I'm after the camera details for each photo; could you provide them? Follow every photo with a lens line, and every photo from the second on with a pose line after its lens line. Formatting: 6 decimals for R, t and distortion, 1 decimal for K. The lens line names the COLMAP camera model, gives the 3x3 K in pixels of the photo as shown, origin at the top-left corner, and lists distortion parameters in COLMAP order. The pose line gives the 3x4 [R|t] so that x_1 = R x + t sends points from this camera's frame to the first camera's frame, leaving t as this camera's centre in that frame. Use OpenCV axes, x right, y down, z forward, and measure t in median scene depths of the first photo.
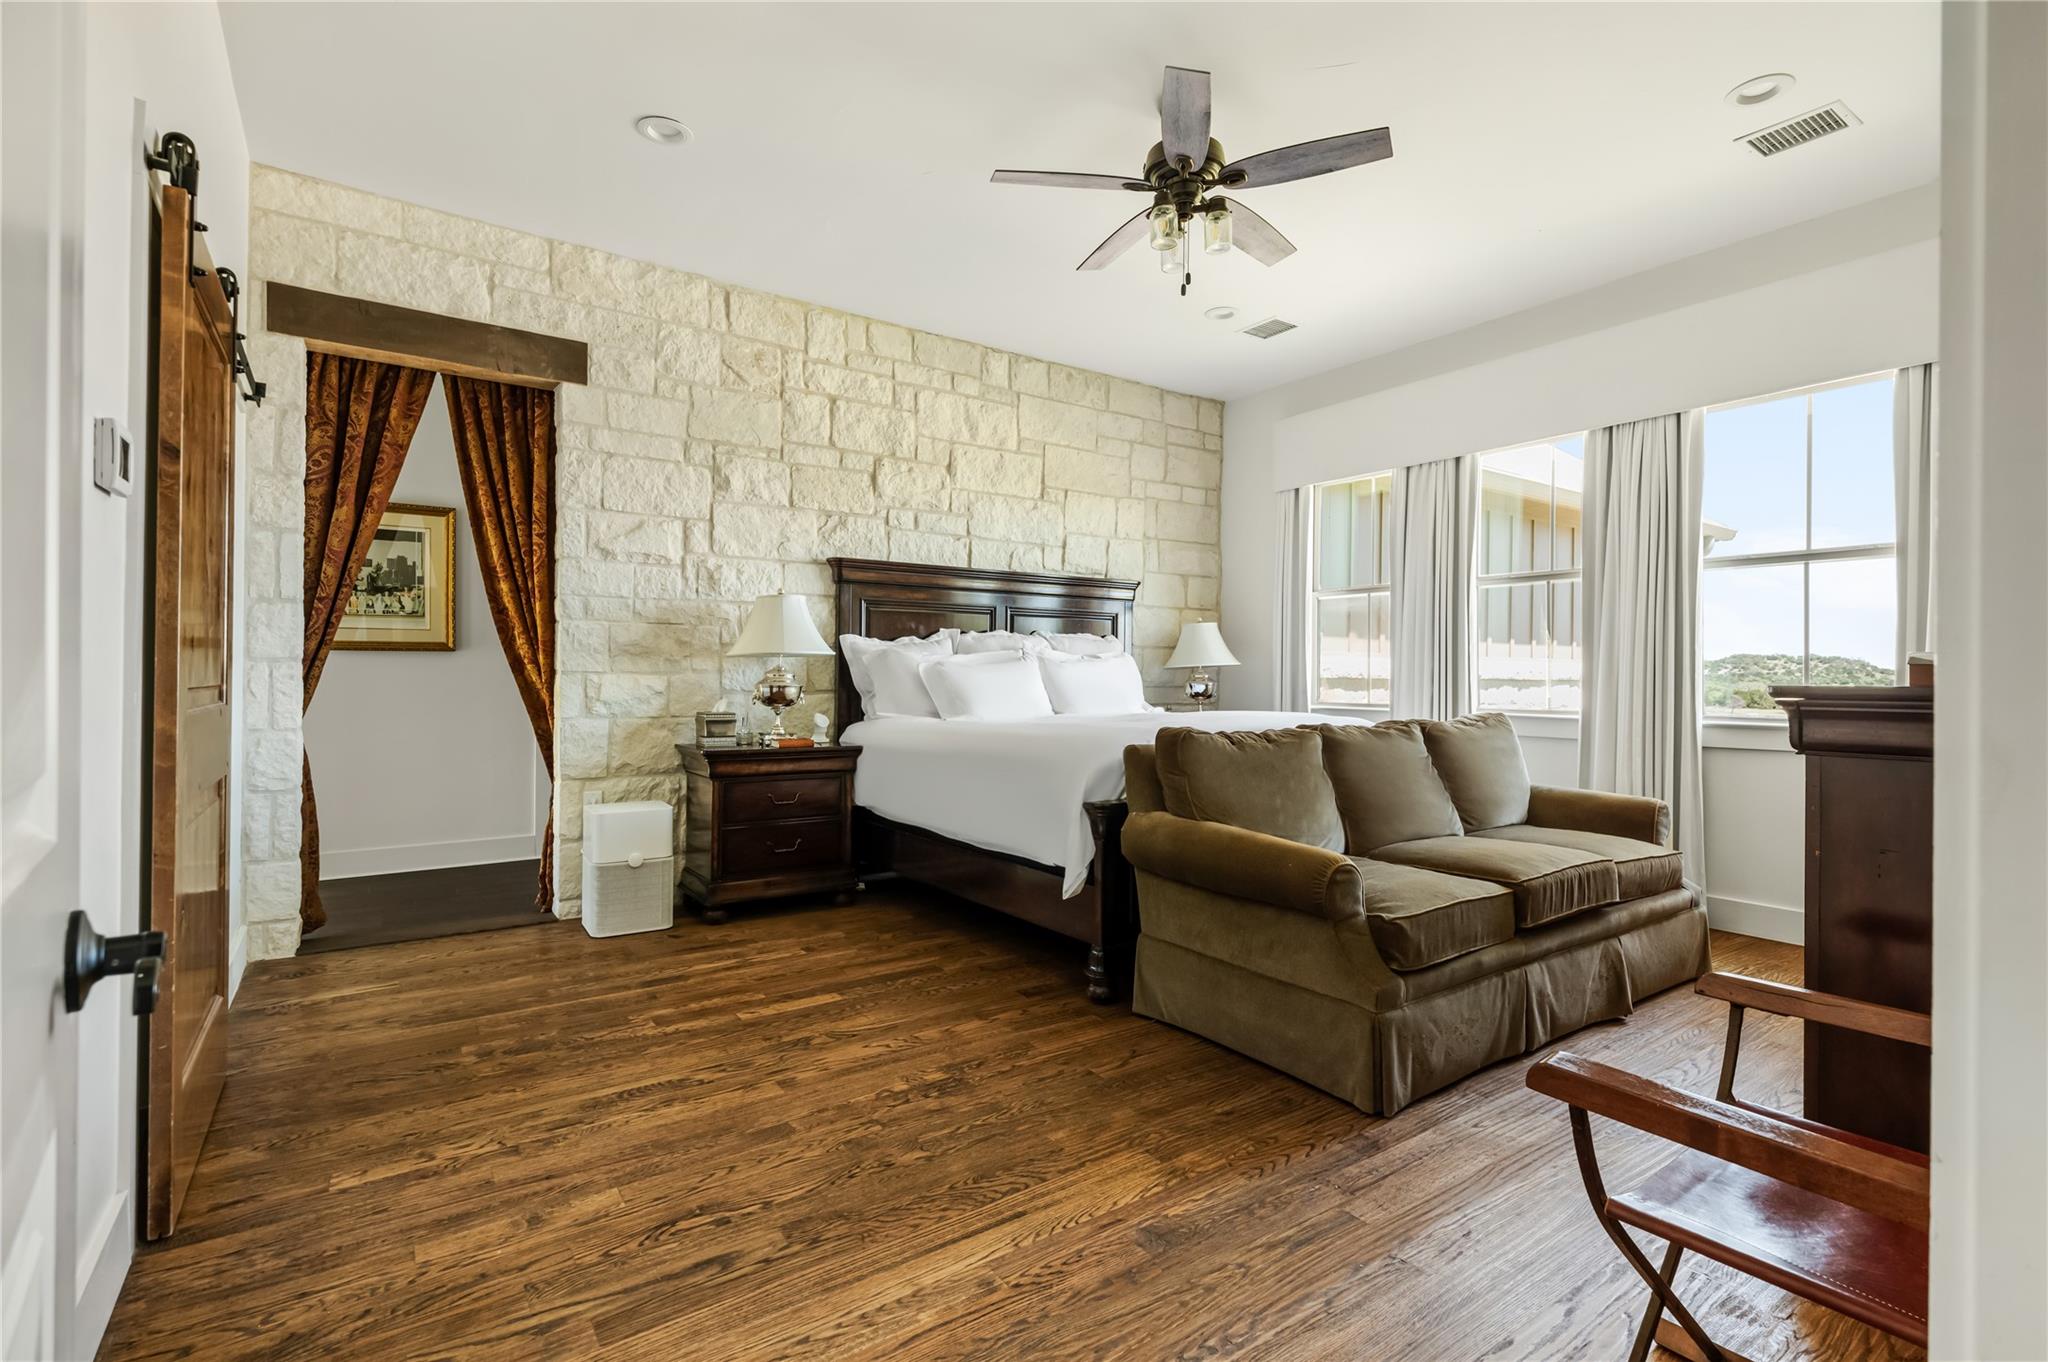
lens RADIAL K [[942.6, 0, 1028.3], [0, 942.6, 680.5], [0, 0, 1]] dist [0.000033, -0.000117]
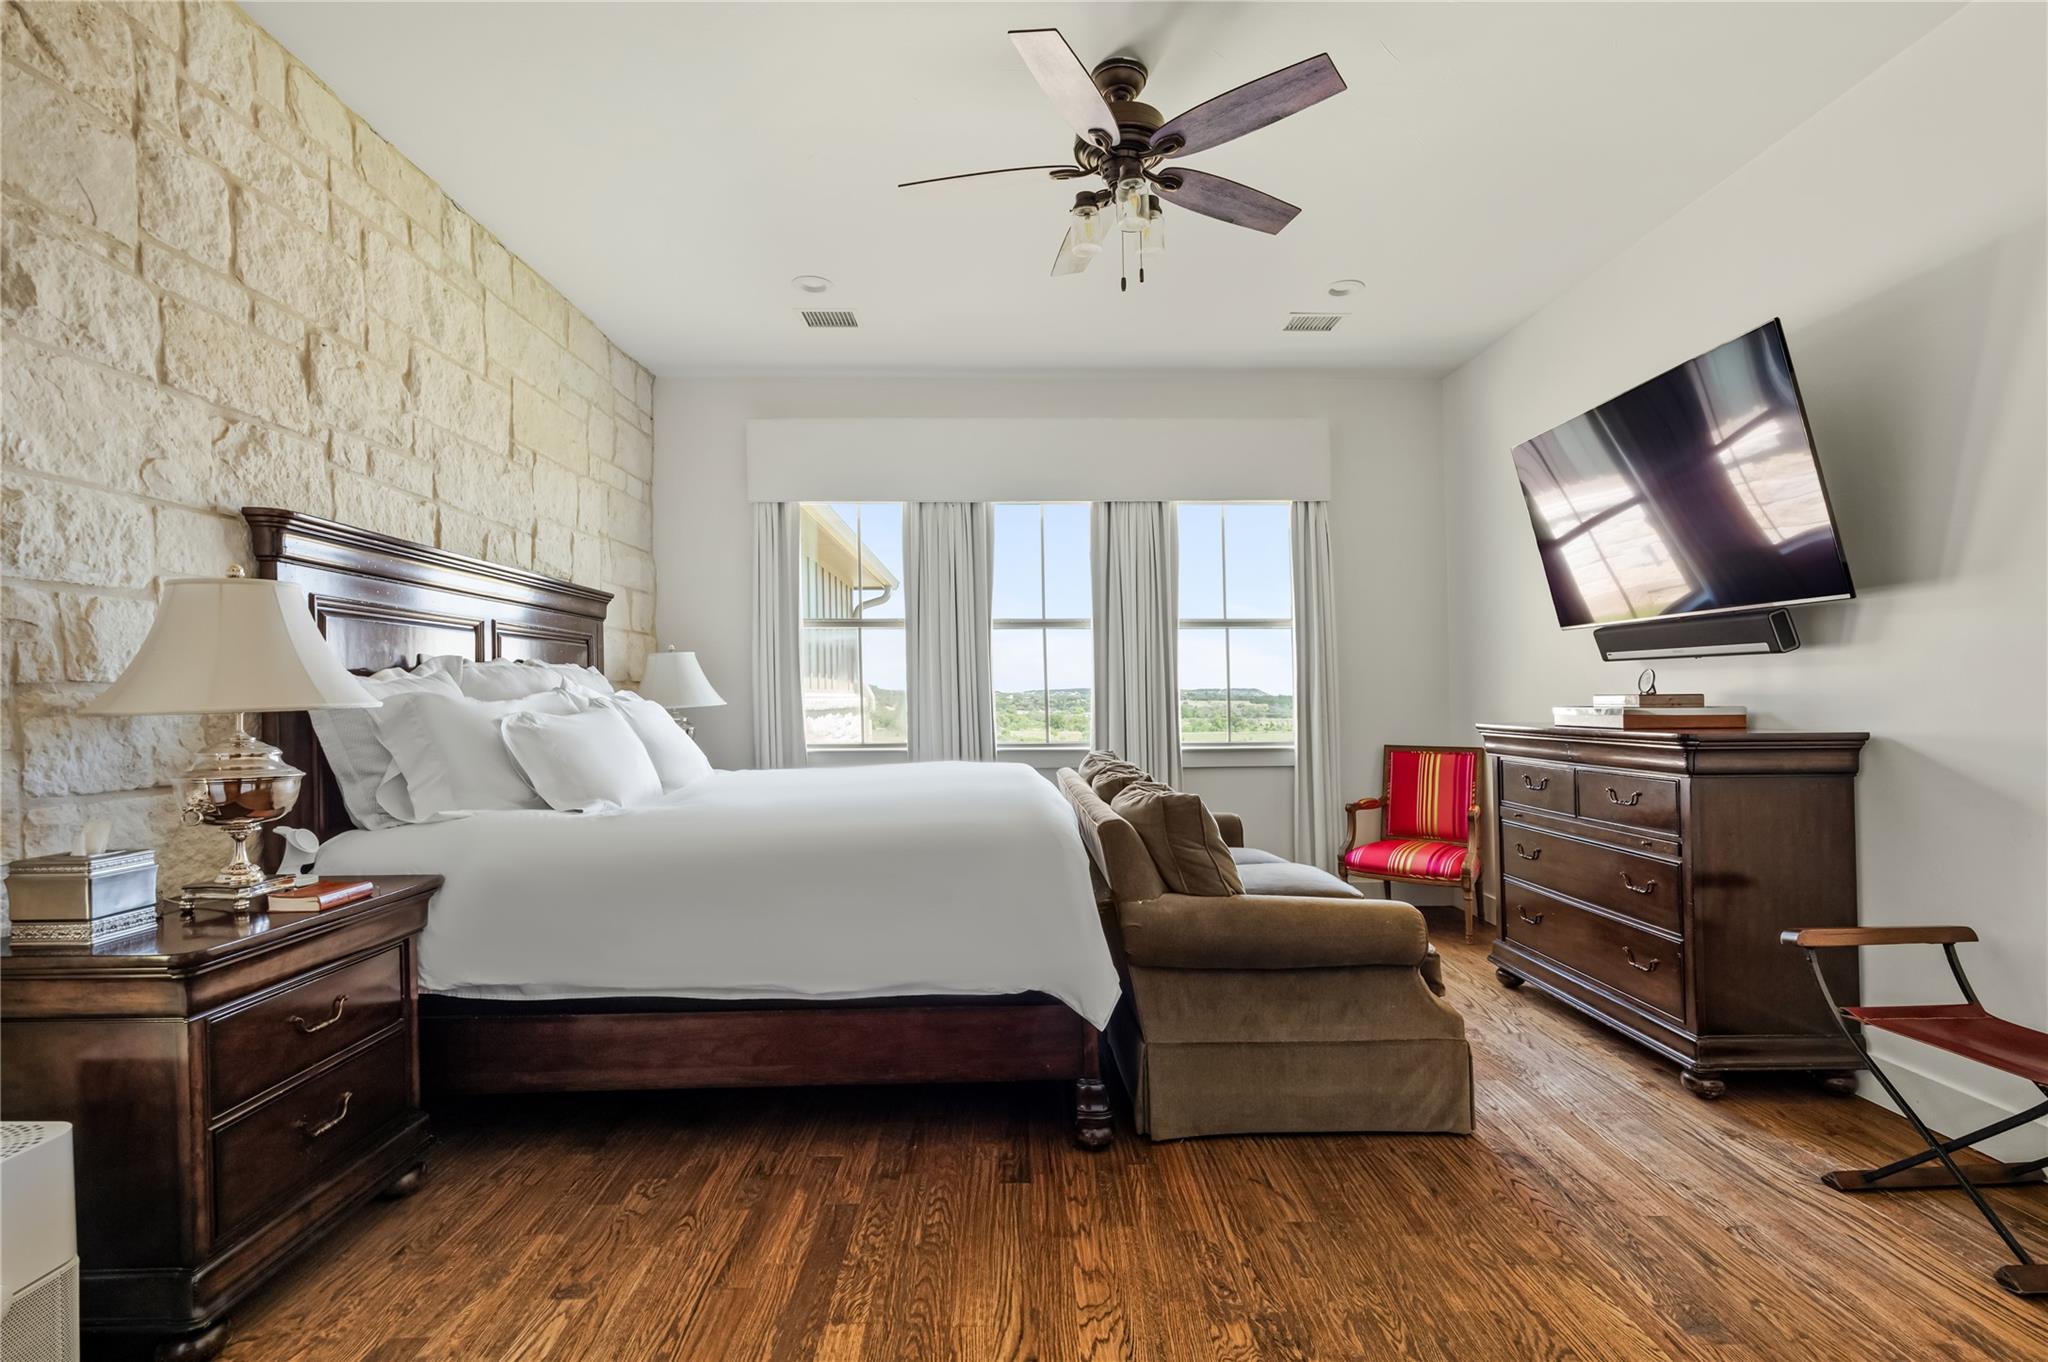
lens RADIAL K [[949.6, 0, 1027.5], [0, 949.6, 700.3], [0, 0, 1]] dist [0.002675, -0.001059]
pose [[0.555922, -0.013440, 0.831126, -0.404563], [0.012909, 0.999888, 0.007534, -0.028199], [-0.831134, 0.006541, 0.556033, 0.393089]]
